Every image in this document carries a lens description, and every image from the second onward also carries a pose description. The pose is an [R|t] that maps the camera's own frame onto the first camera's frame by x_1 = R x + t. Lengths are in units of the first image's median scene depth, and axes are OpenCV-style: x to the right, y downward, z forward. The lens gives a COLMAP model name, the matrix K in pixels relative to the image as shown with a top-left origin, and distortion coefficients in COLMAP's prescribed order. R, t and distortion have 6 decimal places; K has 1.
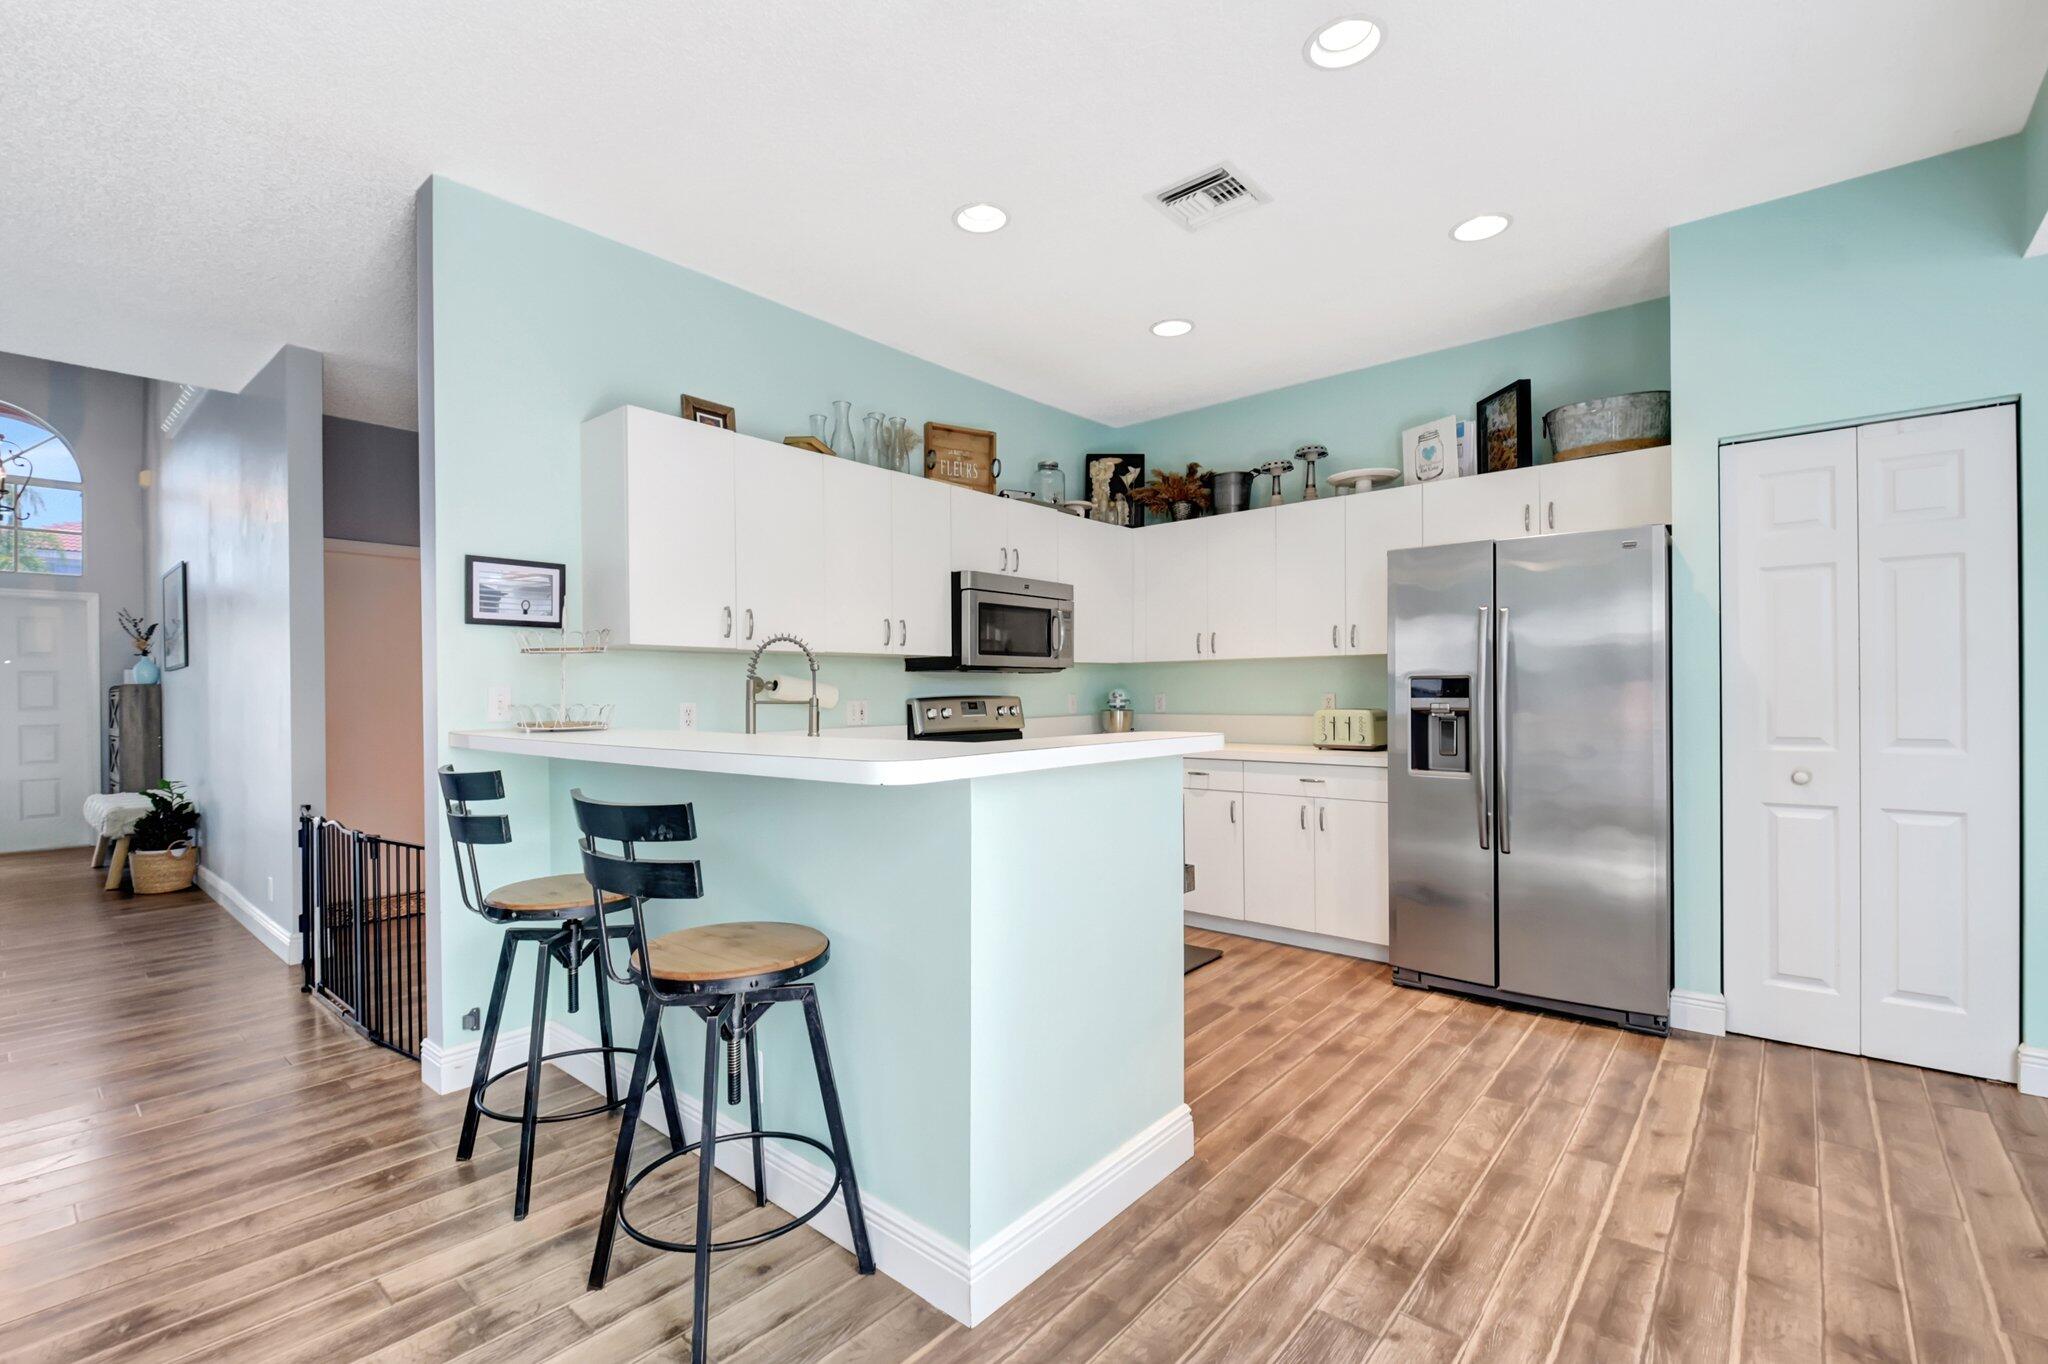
lens RADIAL K [[897.9, 0, 1041.6], [0, 897.9, 683.6], [0, 0, 1]] dist [0.010472, -0.011205]
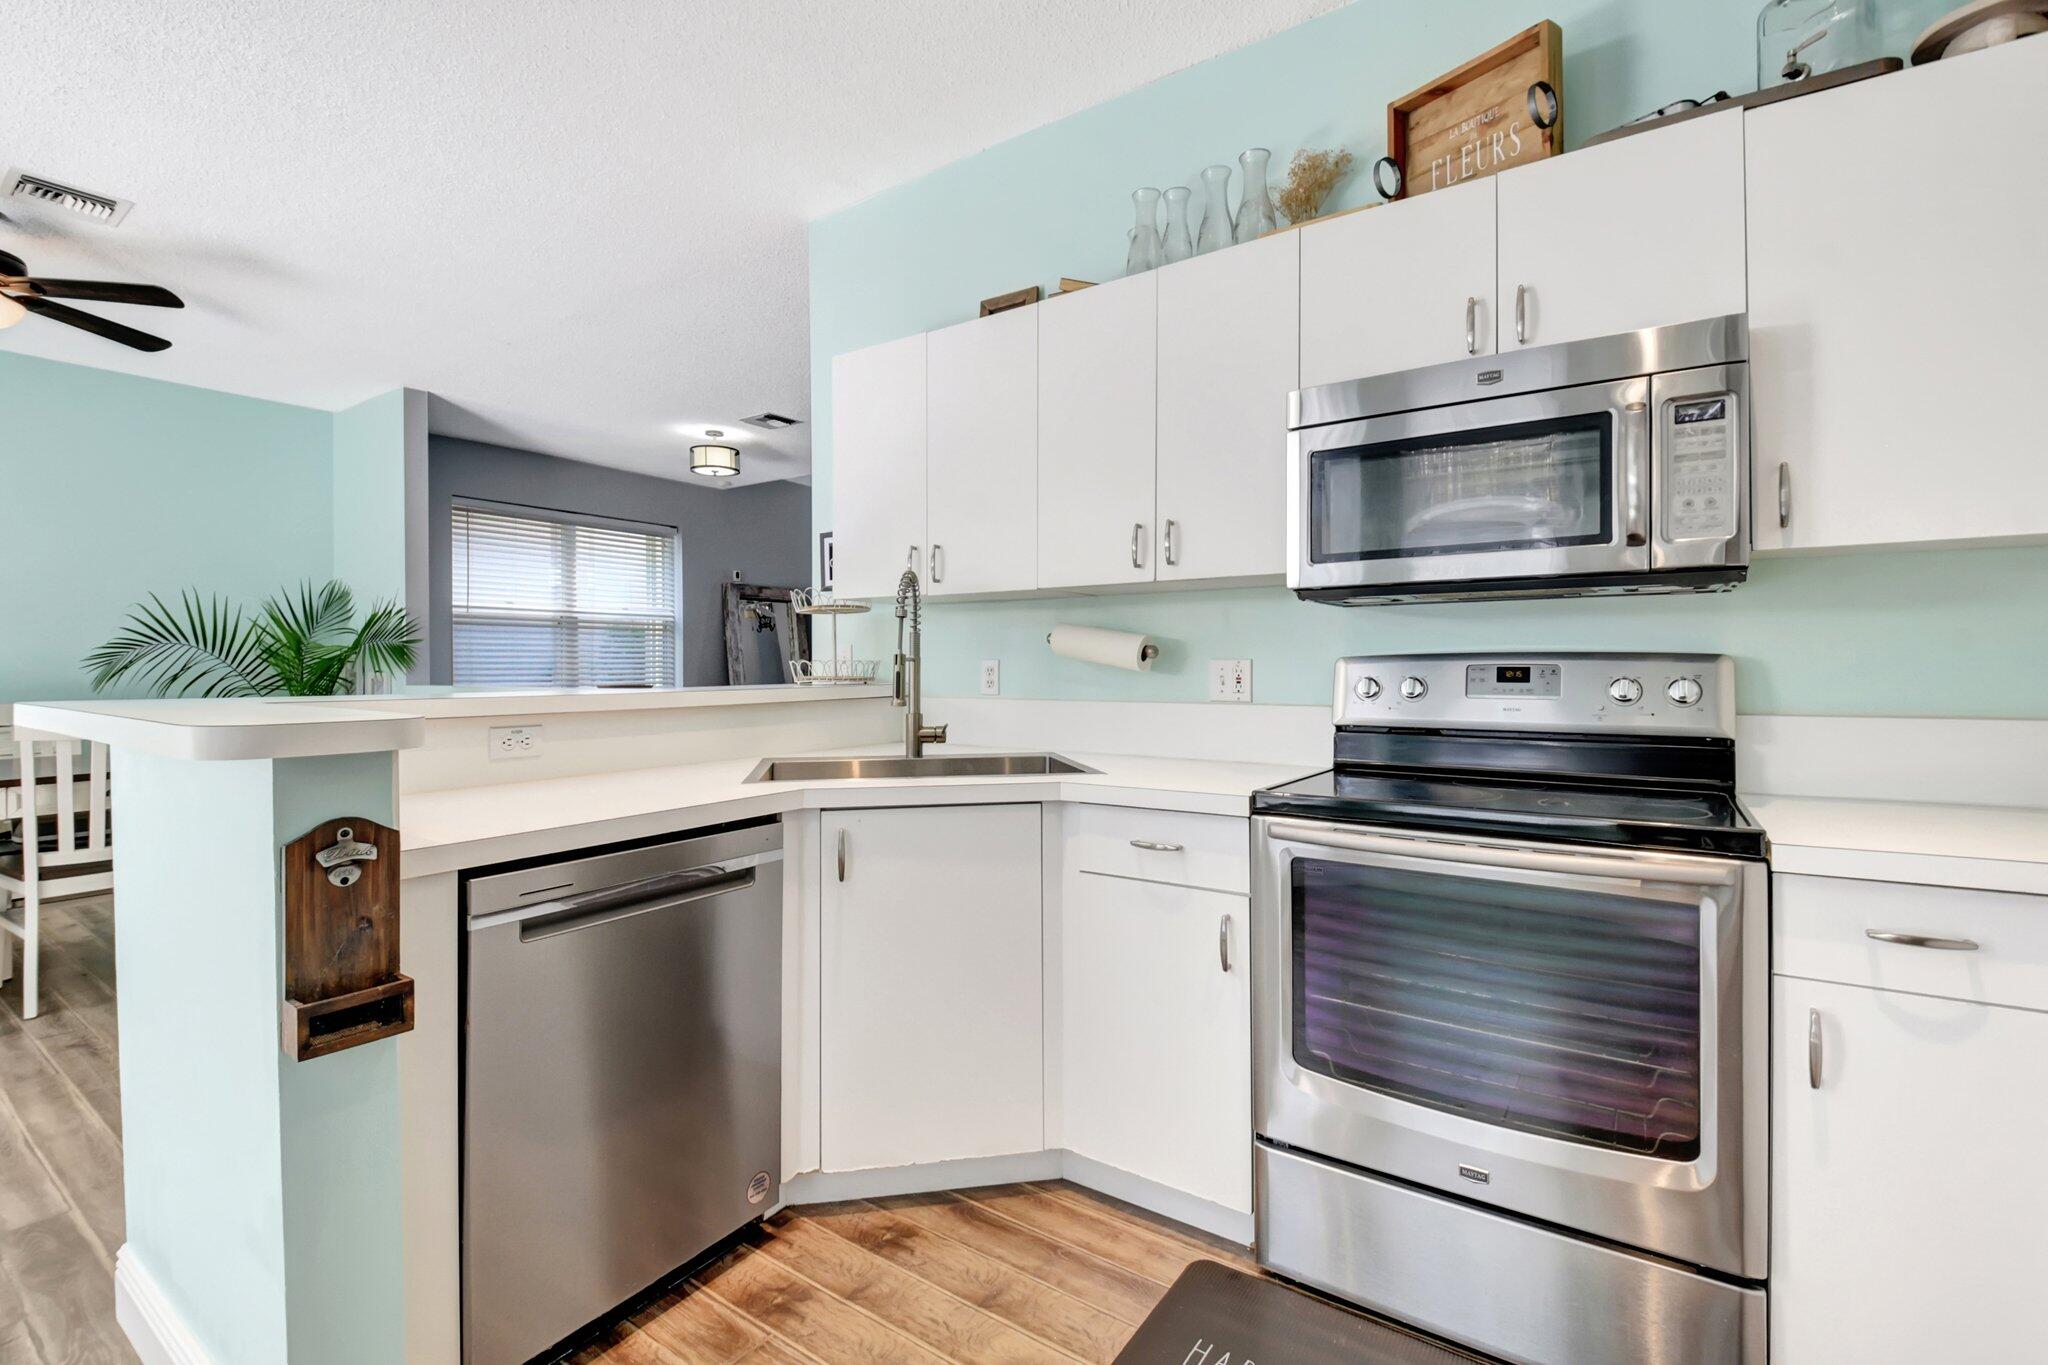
lens RADIAL K [[897.9, 0, 996.4], [0, 897.9, 671.0], [0, 0, 1]] dist [0.010472, -0.011205]
pose [[0.078587, 0.017476, -0.996754, 0.381374], [0.005338, 0.999825, 0.017951, 0.014155], [0.996893, -0.006731, 0.078480, 0.806563]]
